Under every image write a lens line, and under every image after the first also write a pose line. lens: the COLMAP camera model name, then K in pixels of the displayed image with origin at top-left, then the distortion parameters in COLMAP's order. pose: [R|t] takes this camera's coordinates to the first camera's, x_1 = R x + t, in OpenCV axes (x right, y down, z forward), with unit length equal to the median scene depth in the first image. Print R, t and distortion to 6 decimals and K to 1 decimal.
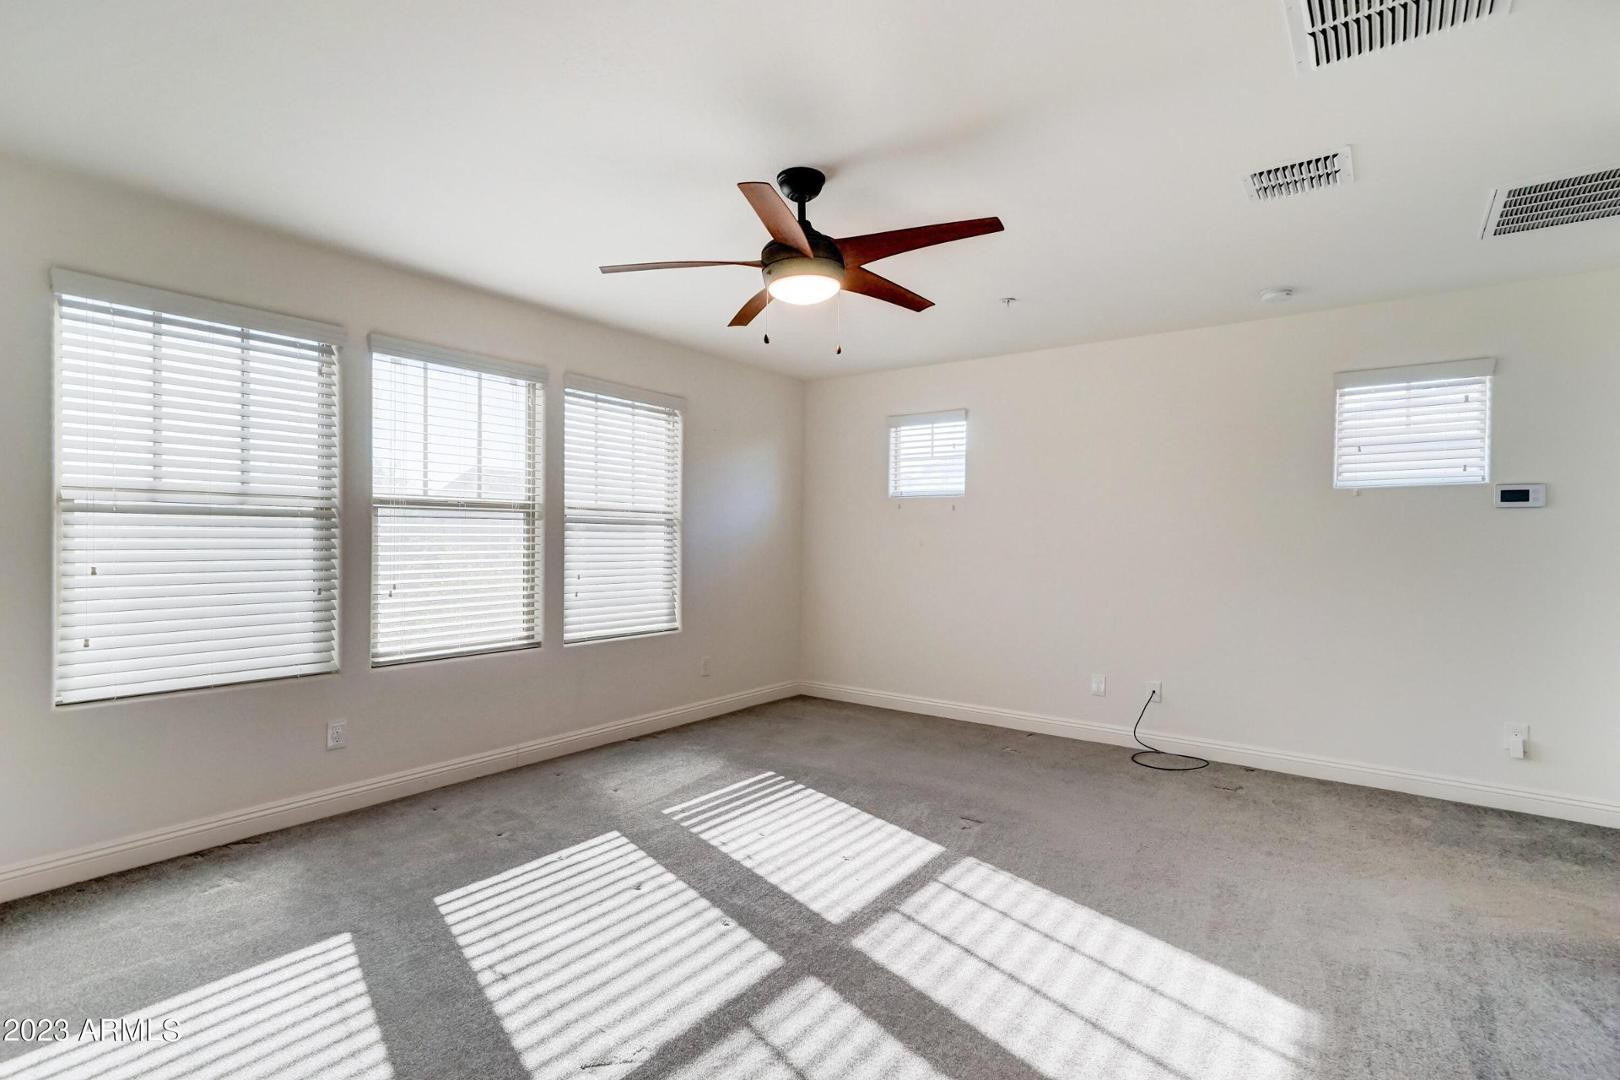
lens RADIAL K [[800.8, 0, 810.0], [0, 800.8, 540.0], [0, 0, 1]] dist [0.032101, 0.000456]
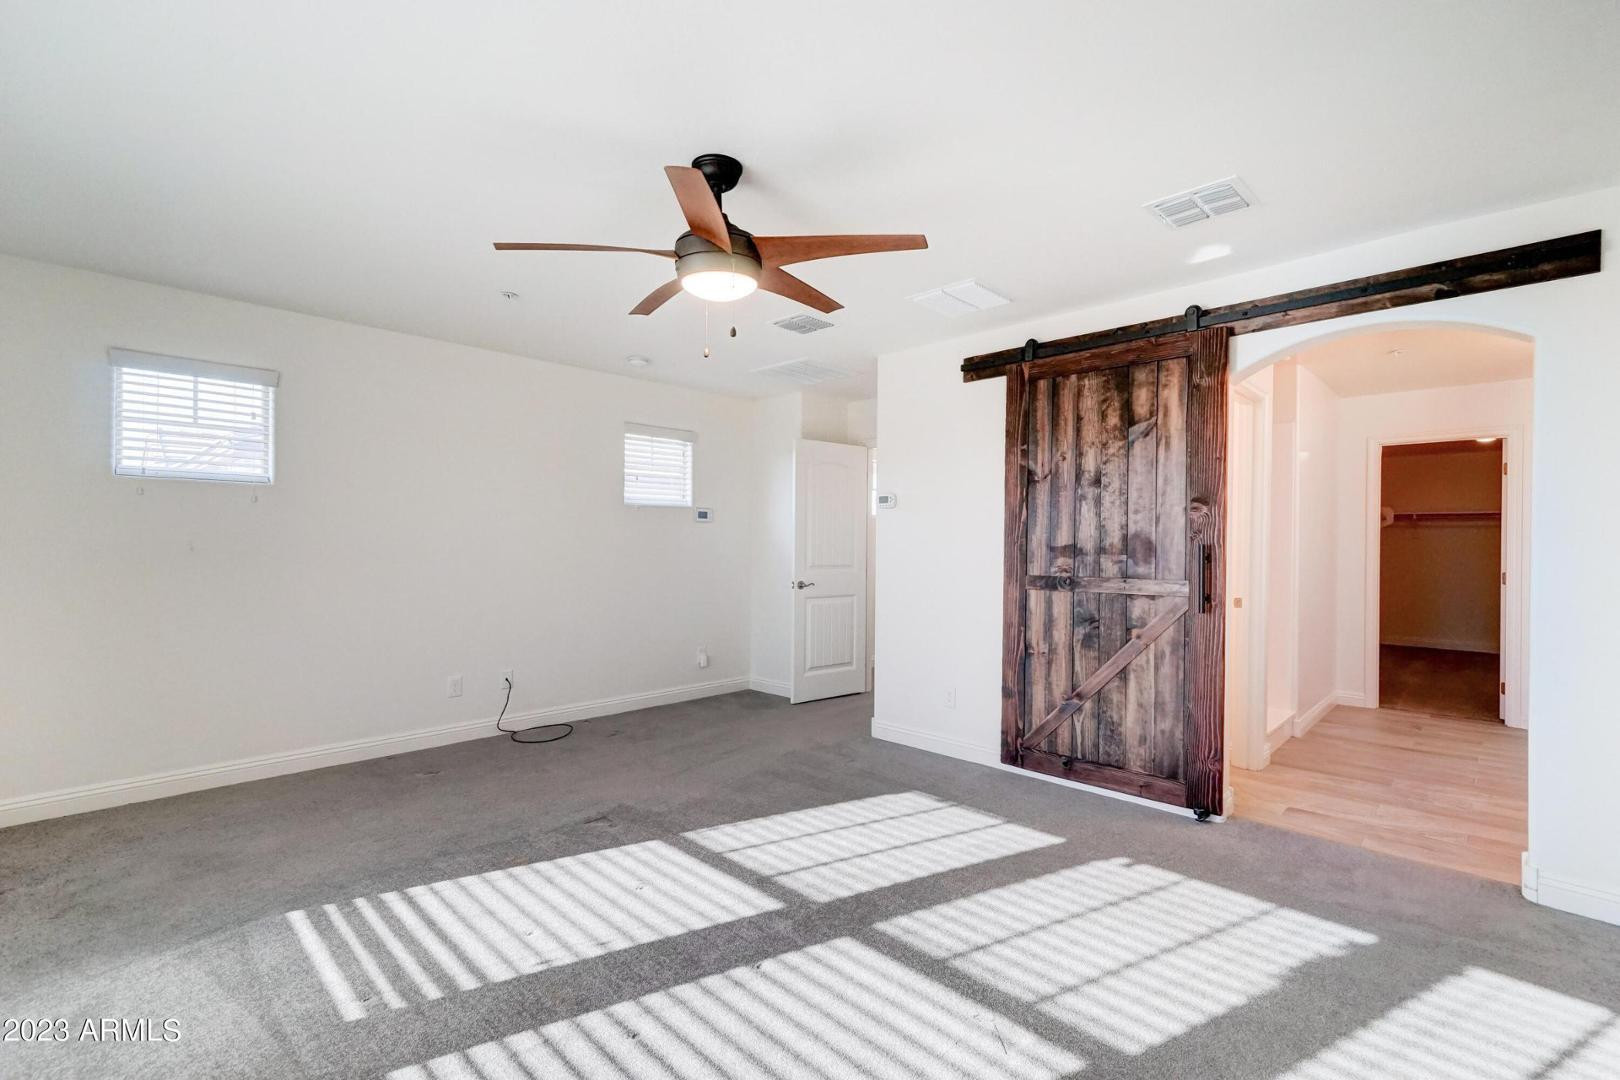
lens RADIAL K [[724.7, 0, 809.2], [0, 724.7, 574.7], [0, 0, 1]] dist [0.044062, 0.000065]
pose [[0.149064, -0.057328, 0.987164, -0.735376], [-0.005989, 0.998247, 0.058876, -0.024986], [-0.988809, -0.014688, 0.148459, 0.663090]]
